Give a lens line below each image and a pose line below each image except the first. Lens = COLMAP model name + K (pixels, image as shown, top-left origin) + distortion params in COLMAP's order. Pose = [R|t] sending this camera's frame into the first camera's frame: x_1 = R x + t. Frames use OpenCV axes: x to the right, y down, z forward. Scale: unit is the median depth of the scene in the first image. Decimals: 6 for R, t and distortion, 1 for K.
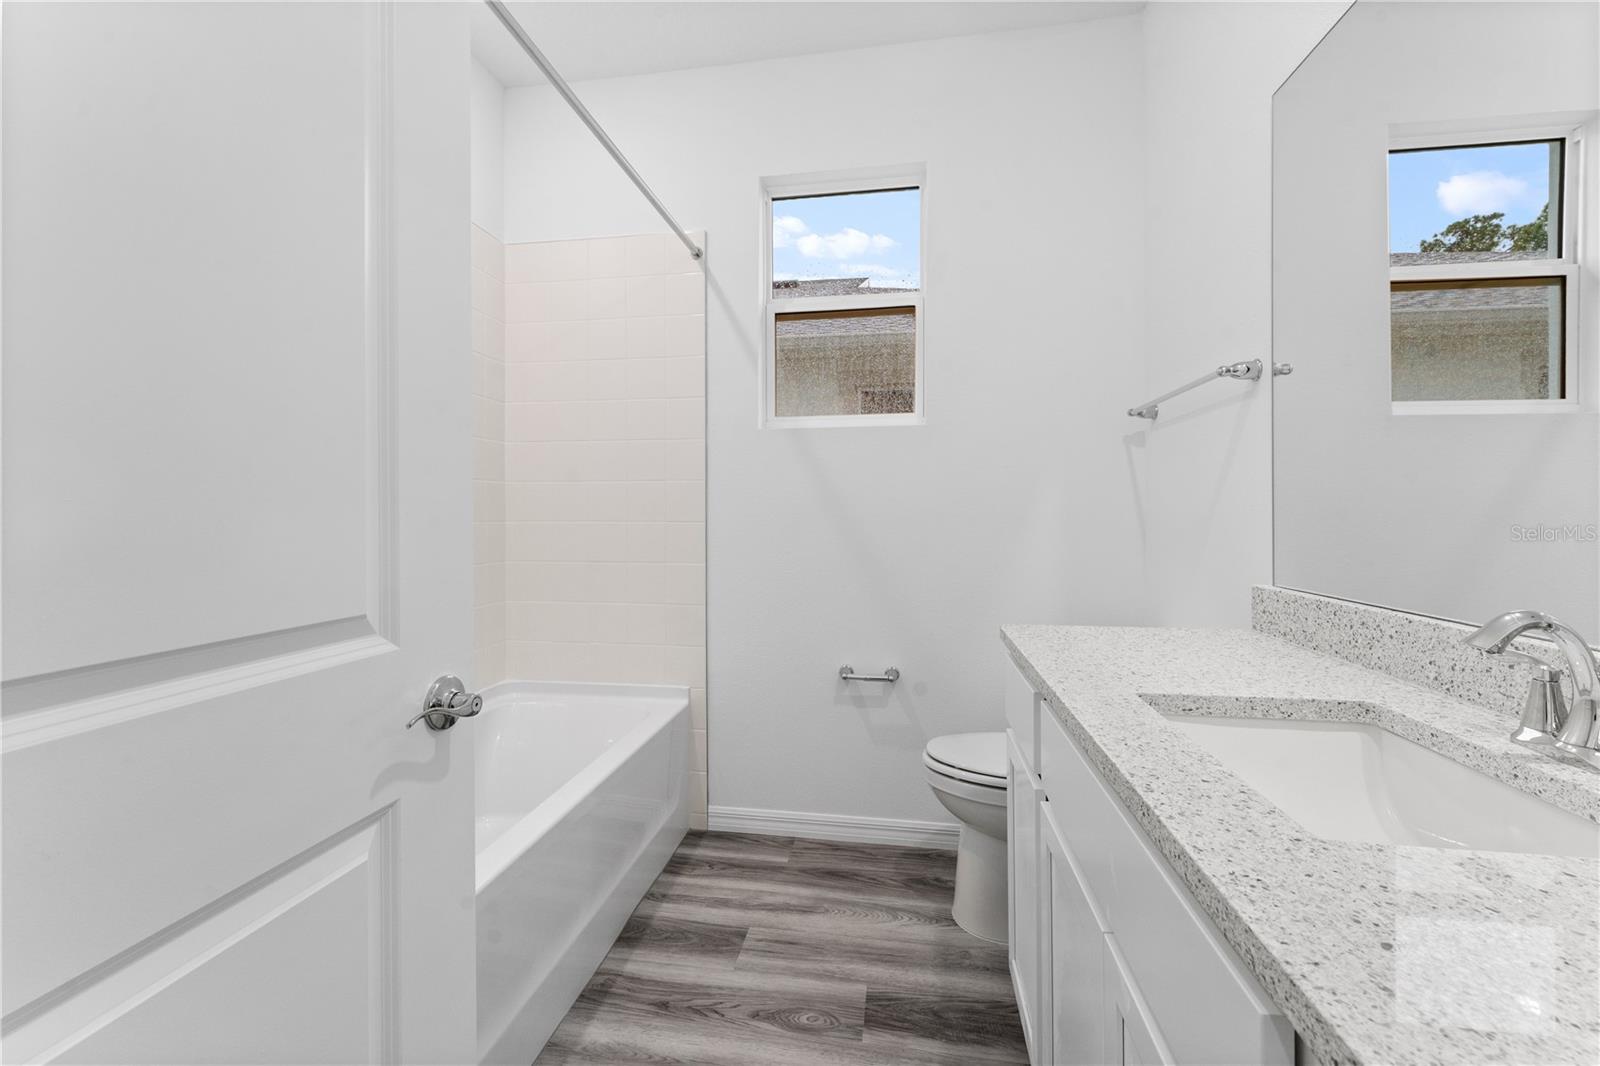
lens RADIAL K [[672.6, 0, 793.8], [0, 672.6, 501.7], [0, 0, 1]] dist [-0.000473, -0.000314]
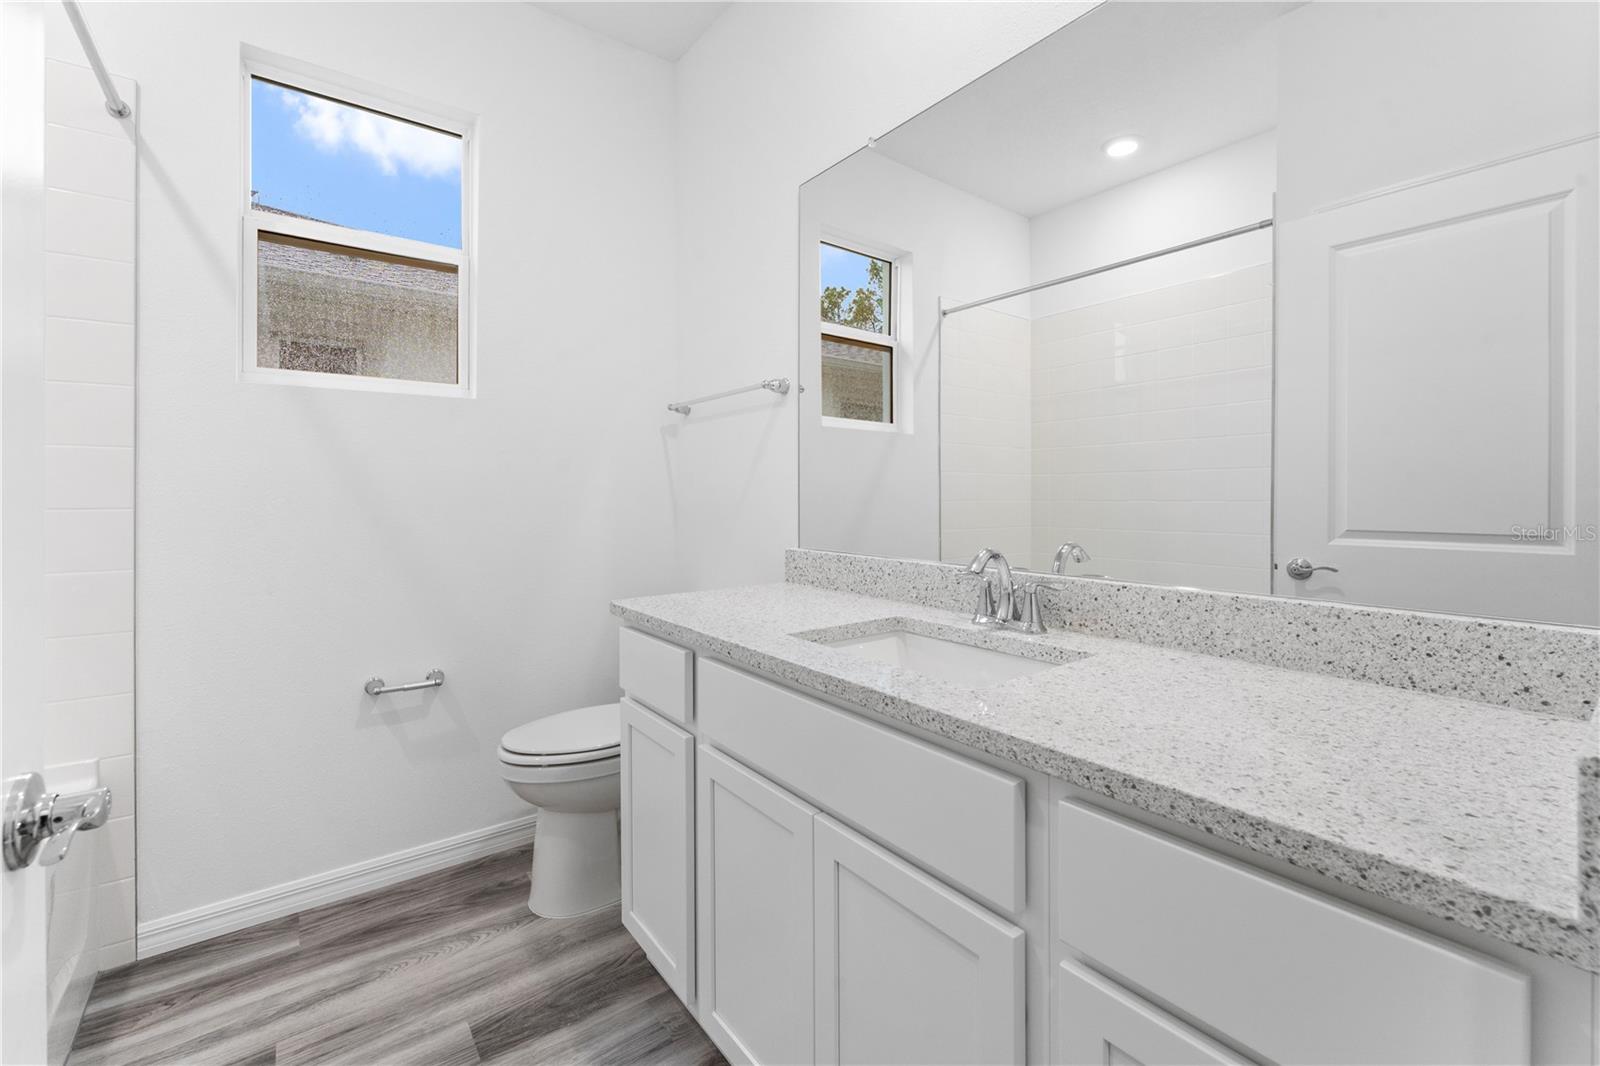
lens RADIAL K [[678.5, 0, 802.7], [0, 678.5, 481.4], [0, 0, 1]] dist [0.000973, -0.000532]
pose [[0.683528, 0.012433, 0.729819, -0.212458], [-0.010125, 0.999920, -0.007552, 0.000810], [-0.729854, -0.002228, 0.683599, 0.046308]]
